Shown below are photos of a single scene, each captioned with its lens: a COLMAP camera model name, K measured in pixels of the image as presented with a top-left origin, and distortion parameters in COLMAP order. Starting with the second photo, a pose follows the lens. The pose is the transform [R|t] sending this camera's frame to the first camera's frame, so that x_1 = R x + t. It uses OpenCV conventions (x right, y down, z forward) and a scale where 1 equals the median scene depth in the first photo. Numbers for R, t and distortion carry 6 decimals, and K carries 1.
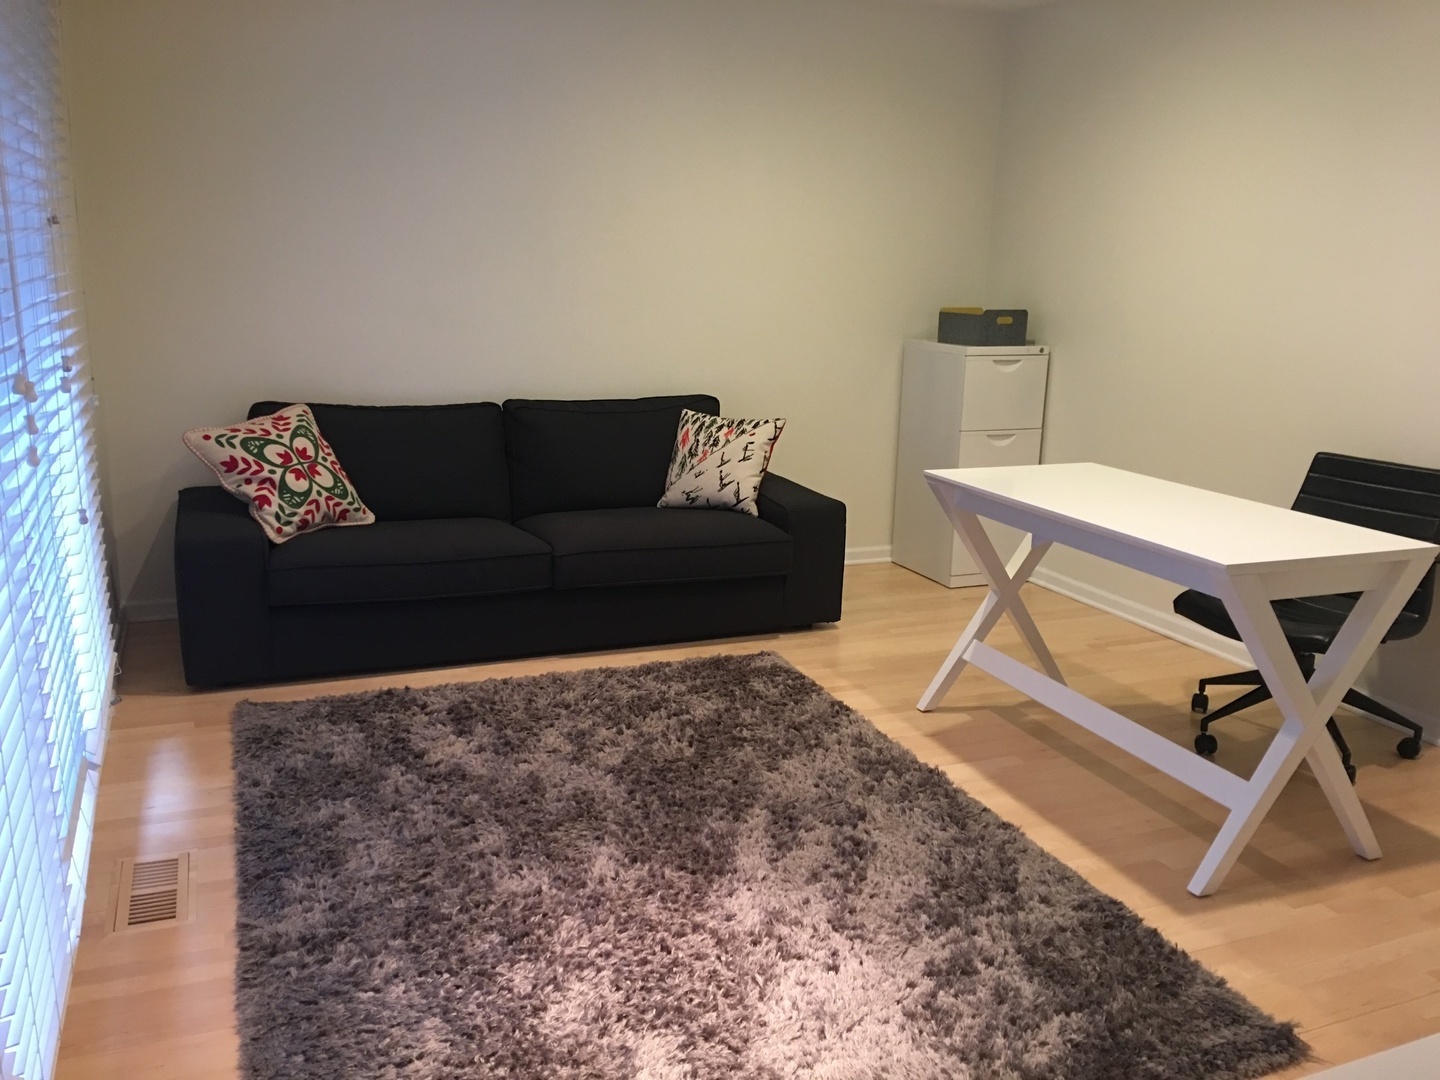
lens RADIAL K [[1203.7, 0, 734.3], [0, 1203.7, 544.3], [0, 0, 1]] dist [0.131070, -0.195260]
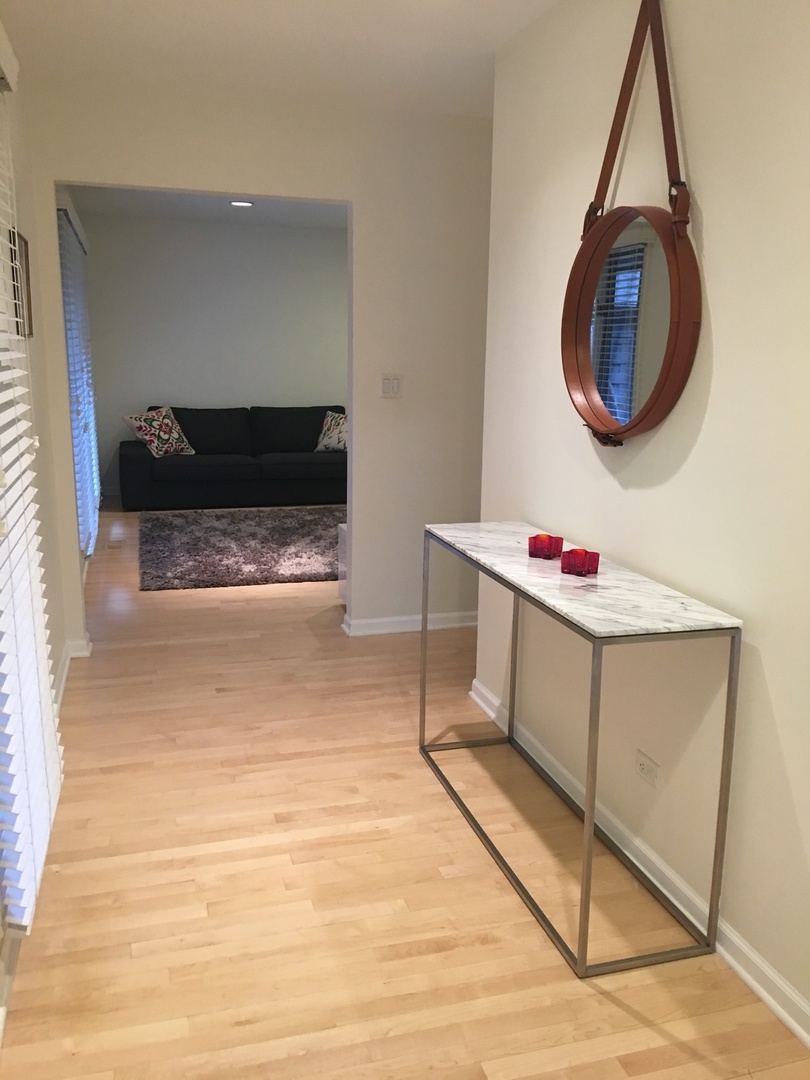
lens RADIAL K [[902.7, 0, 405.0], [0, 902.7, 540.0], [0, 0, 1]] dist [0.131070, -0.195260]
pose [[0.993716, 0.010386, -0.111448, 0.356308], [-0.012118, 0.999816, -0.014877, 0.188288], [0.111272, 0.016134, 0.993659, -0.835994]]
